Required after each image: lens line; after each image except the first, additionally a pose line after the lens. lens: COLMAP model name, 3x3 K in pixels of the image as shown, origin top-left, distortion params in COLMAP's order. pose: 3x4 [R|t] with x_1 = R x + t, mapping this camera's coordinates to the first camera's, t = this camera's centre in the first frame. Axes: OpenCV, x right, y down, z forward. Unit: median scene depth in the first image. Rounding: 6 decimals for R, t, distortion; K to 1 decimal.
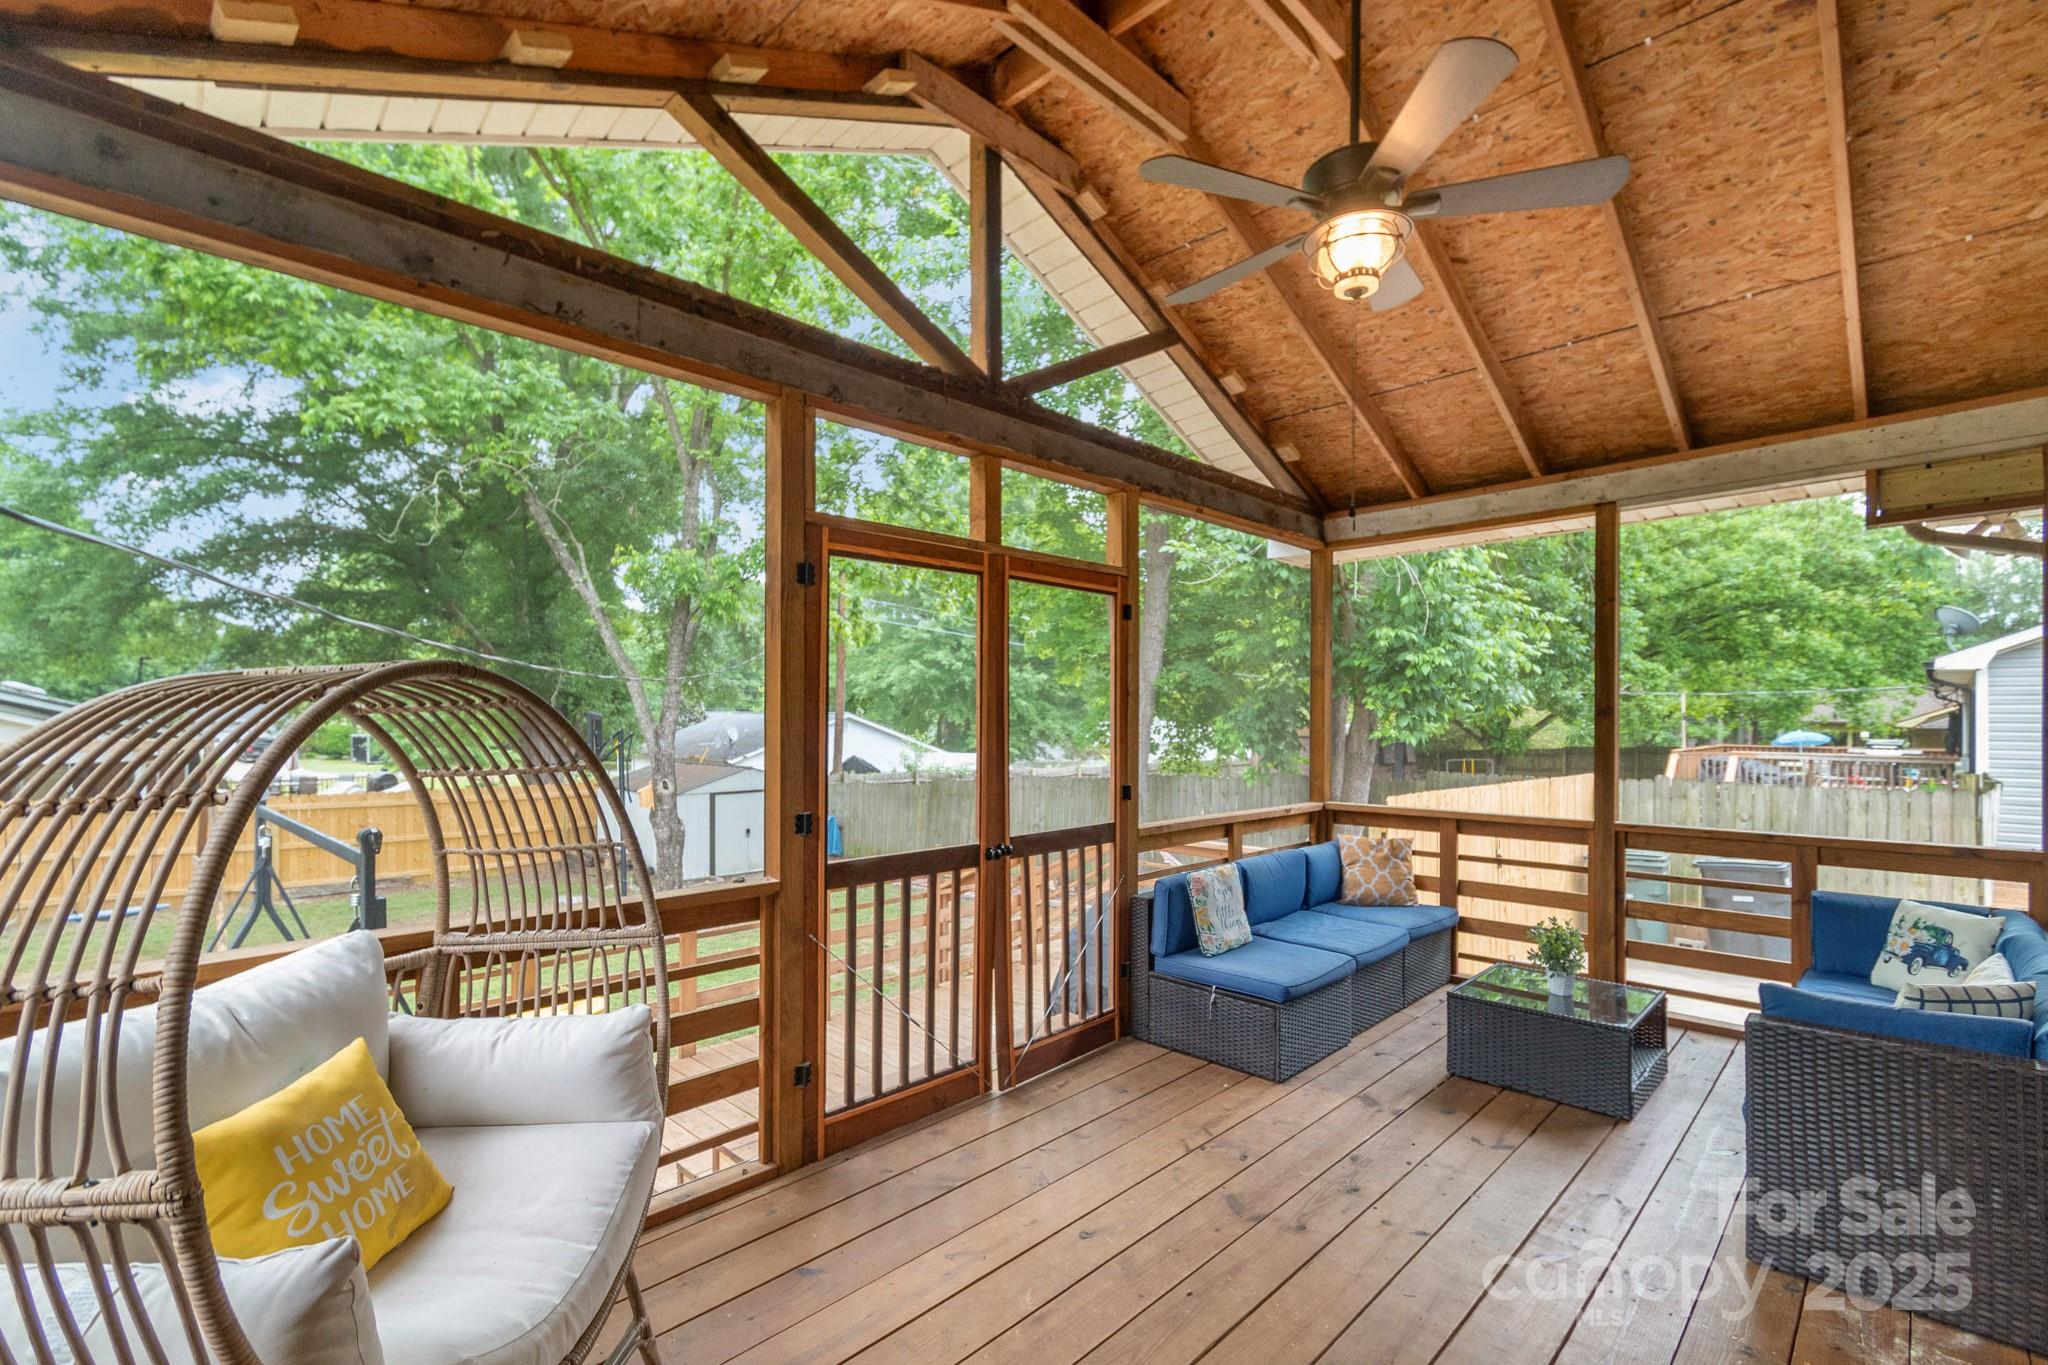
lens RADIAL K [[928.8, 0, 1017.6], [0, 928.8, 699.1], [0, 0, 1]] dist [0.002540, -0.001278]
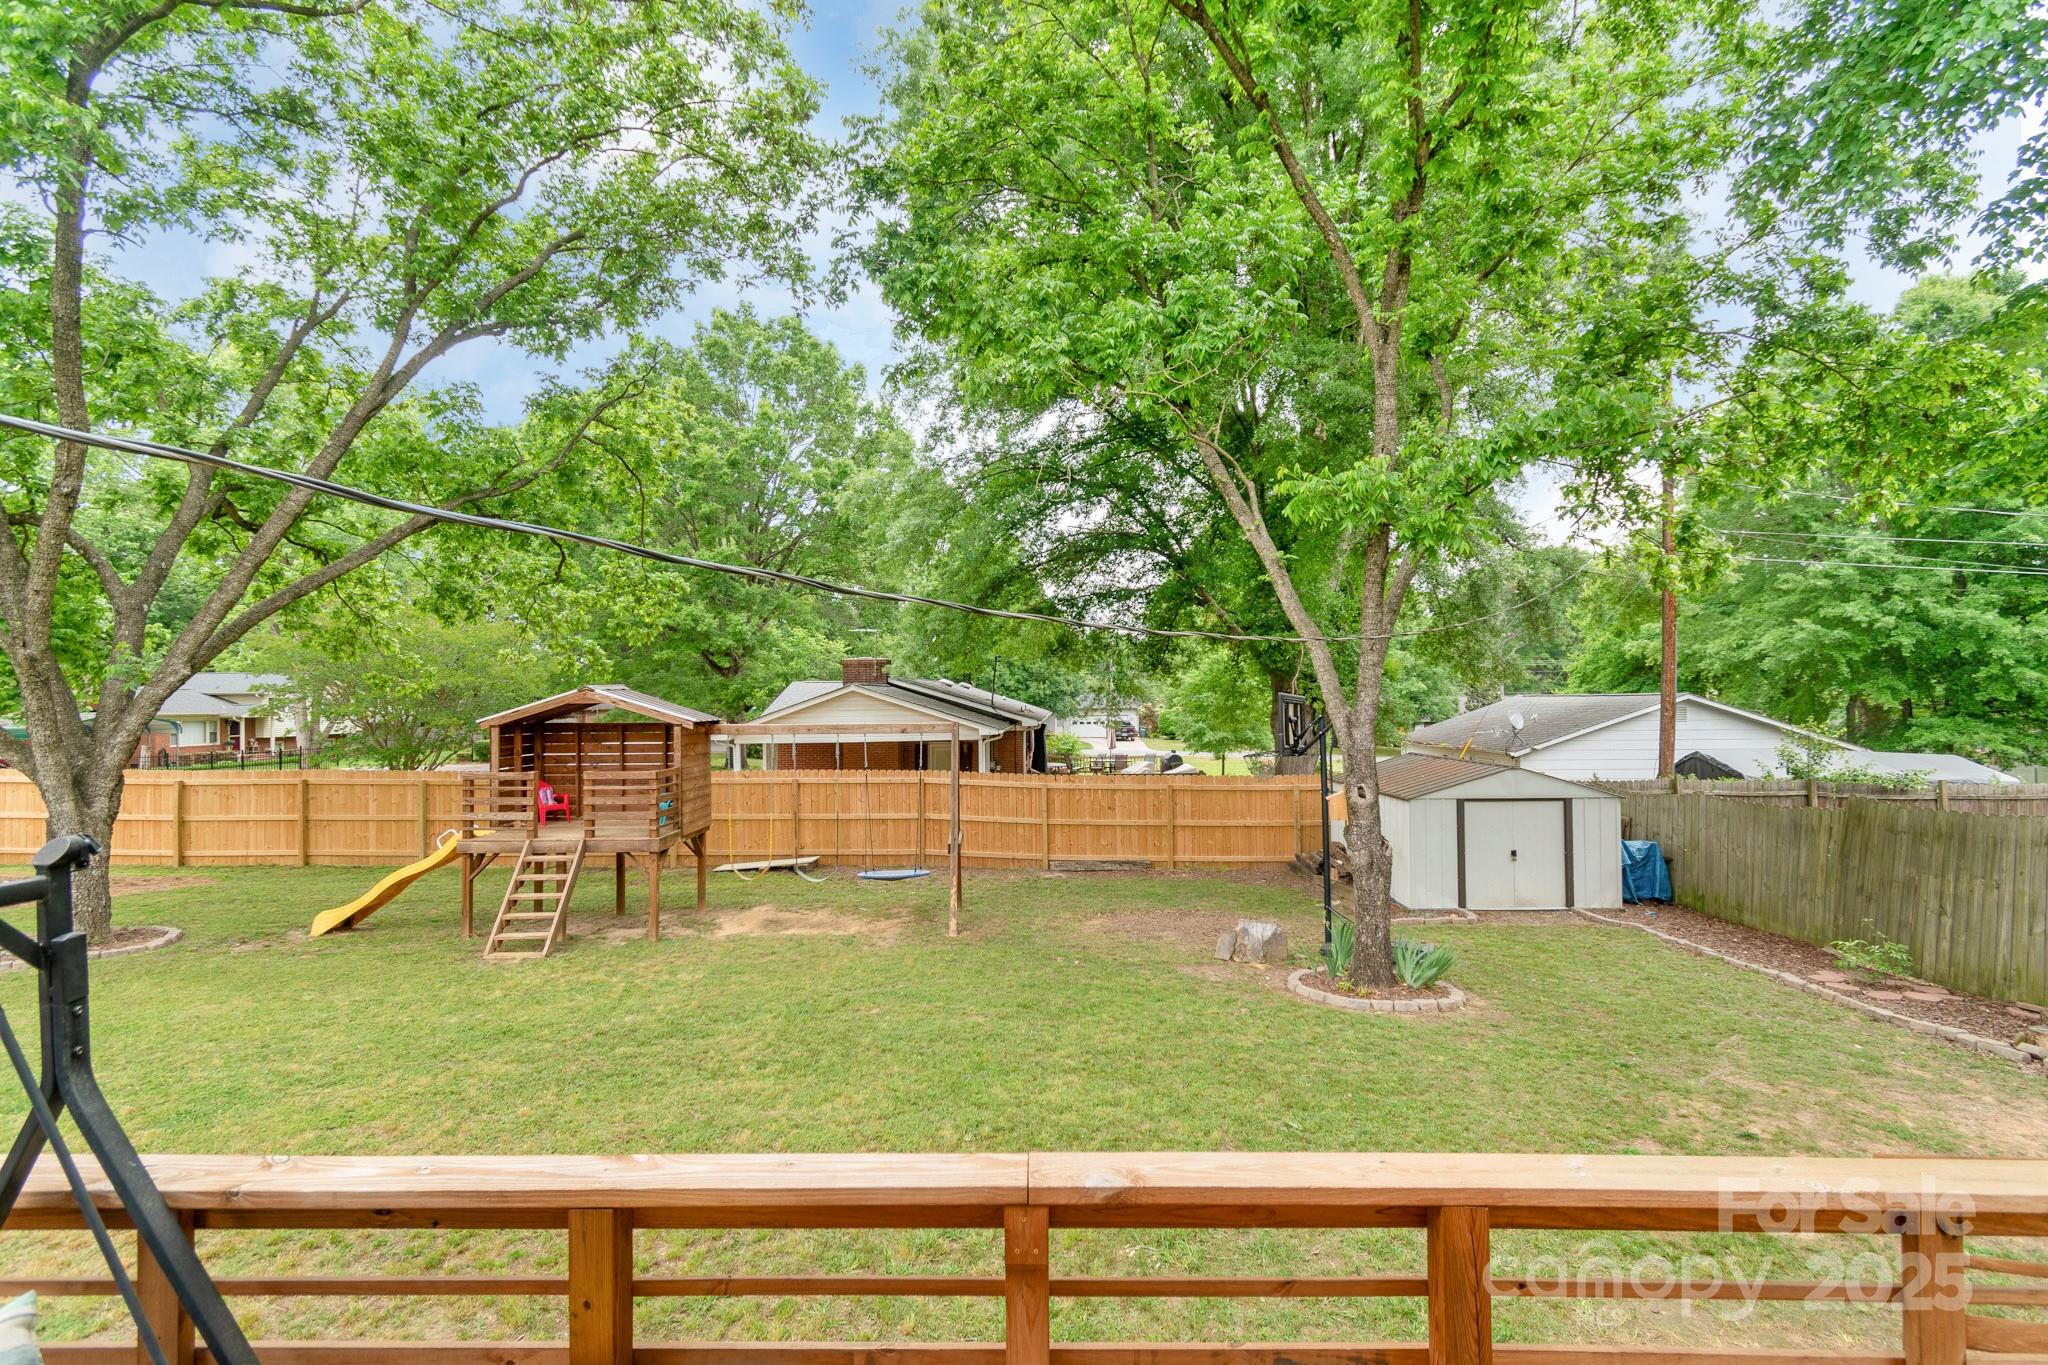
lens RADIAL K [[928.8, 0, 1008.3], [0, 928.8, 691.5], [0, 0, 1]] dist [0.002540, -0.001278]
pose [[0.683875, -0.014897, -0.729447, -0.060703], [0.020514, 0.999789, -0.001186, 0.015472], [0.729310, -0.014153, 0.684037, 0.500435]]
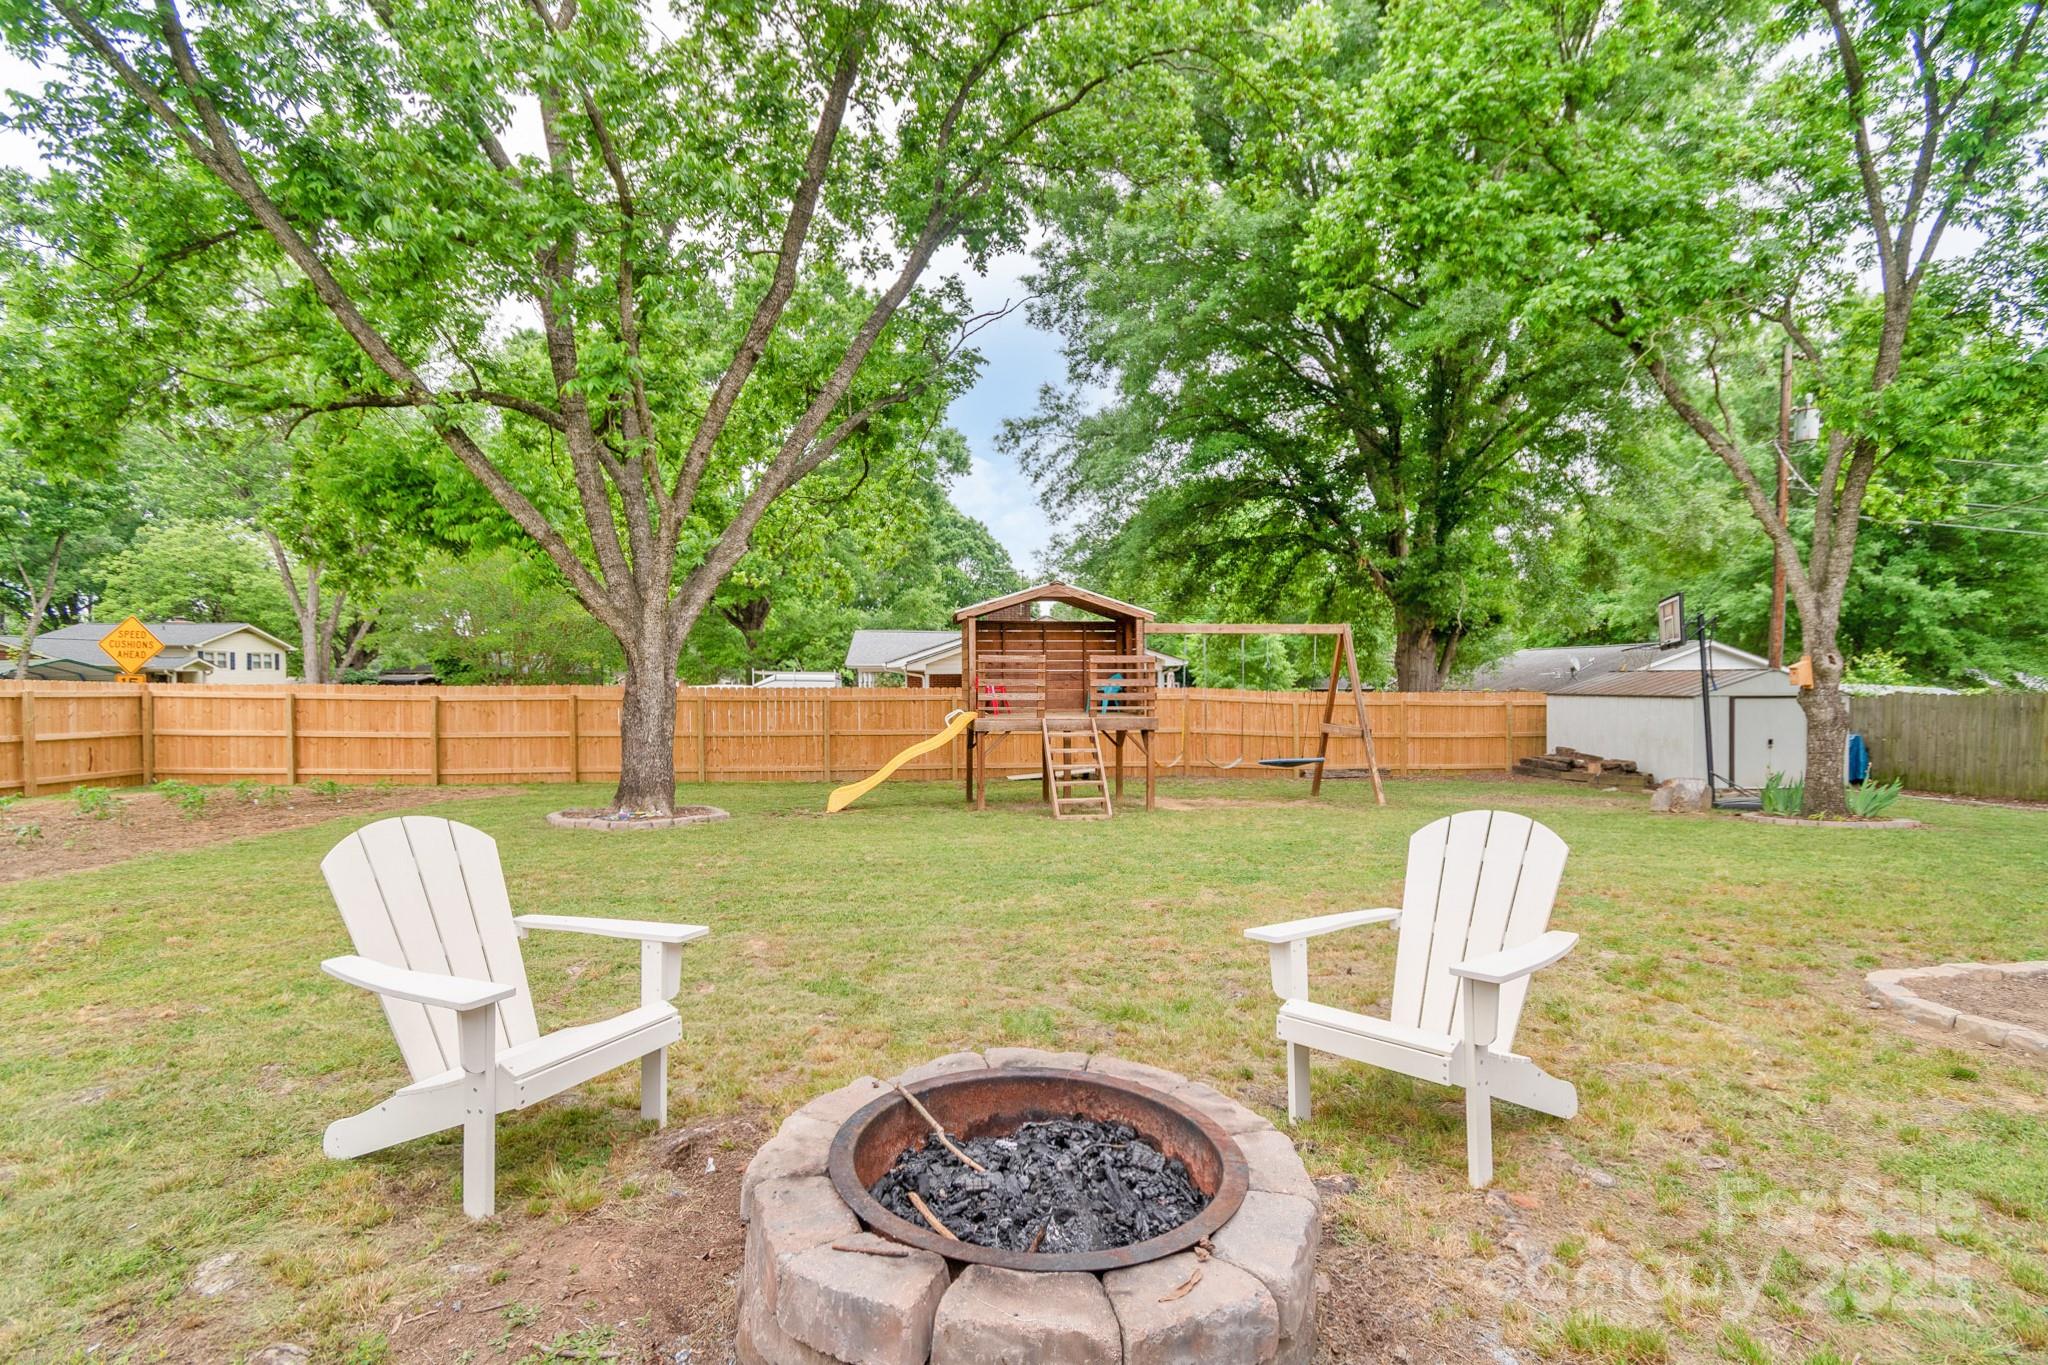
lens RADIAL K [[928.8, 0, 1034.2], [0, 928.8, 695.5], [0, 0, 1]] dist [0.002540, -0.001278]
pose [[0.783691, 0.009393, -0.621080, -0.703356], [0.013854, 0.999373, 0.032595, 0.144813], [0.620996, -0.034149, 0.783069, -0.309213]]
